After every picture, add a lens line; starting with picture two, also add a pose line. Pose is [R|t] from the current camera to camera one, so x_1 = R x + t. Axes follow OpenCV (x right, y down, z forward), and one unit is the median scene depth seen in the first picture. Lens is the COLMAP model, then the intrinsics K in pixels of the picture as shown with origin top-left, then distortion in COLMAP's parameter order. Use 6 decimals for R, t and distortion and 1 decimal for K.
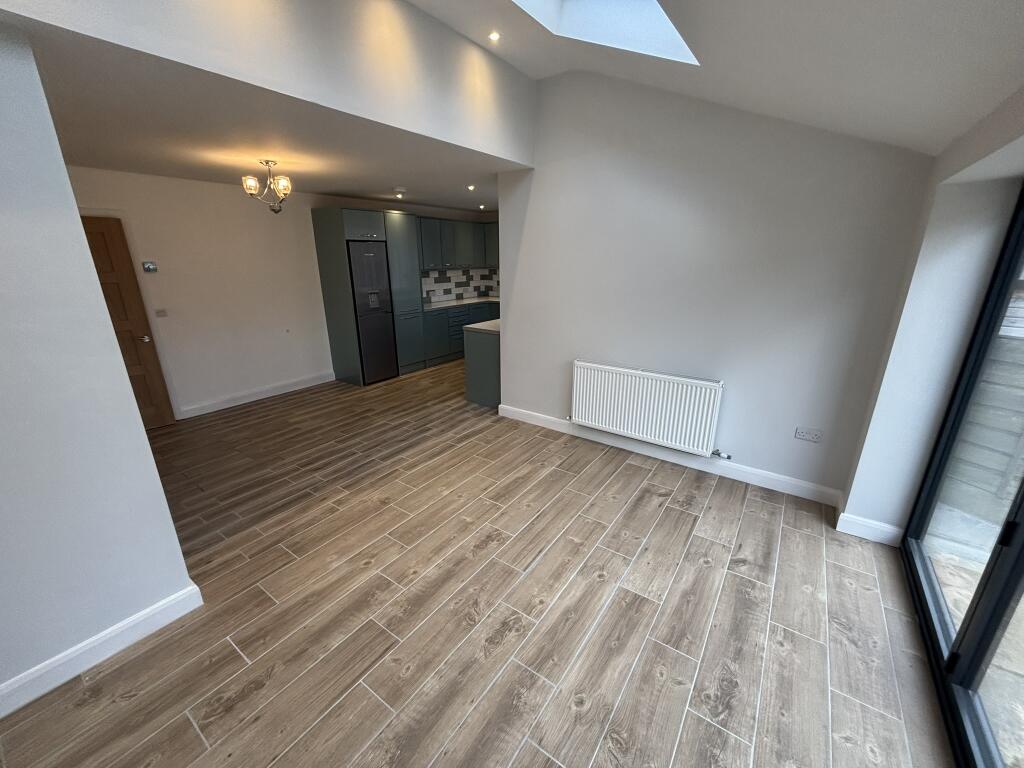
lens RADIAL K [[413.0, 0, 514.1], [0, 413.0, 384.3], [0, 0, 1]] dist [-0.003649, -0.000380]
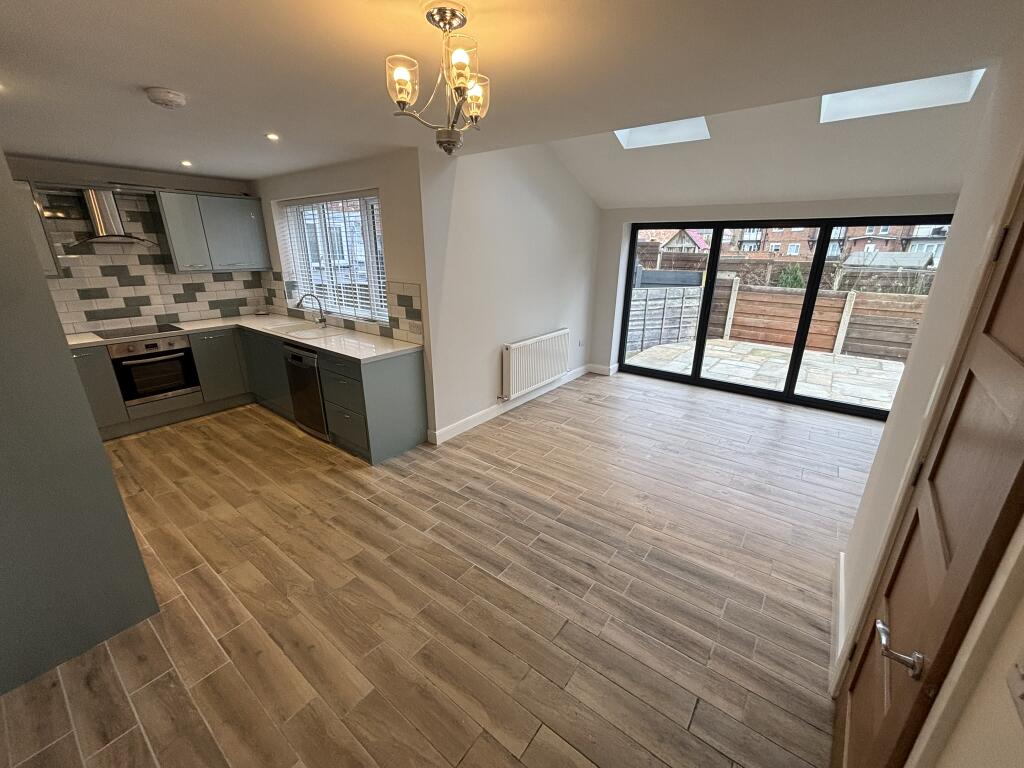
lens RADIAL K [[413.0, 0, 512.8], [0, 413.0, 384.4], [0, 0, 1]] dist [-0.003649, -0.000380]
pose [[0.039177, -0.317059, 0.947596, -0.866444], [0.301699, 0.907819, 0.291277, -0.258146], [-0.952598, 0.274477, 0.131222, 0.795326]]
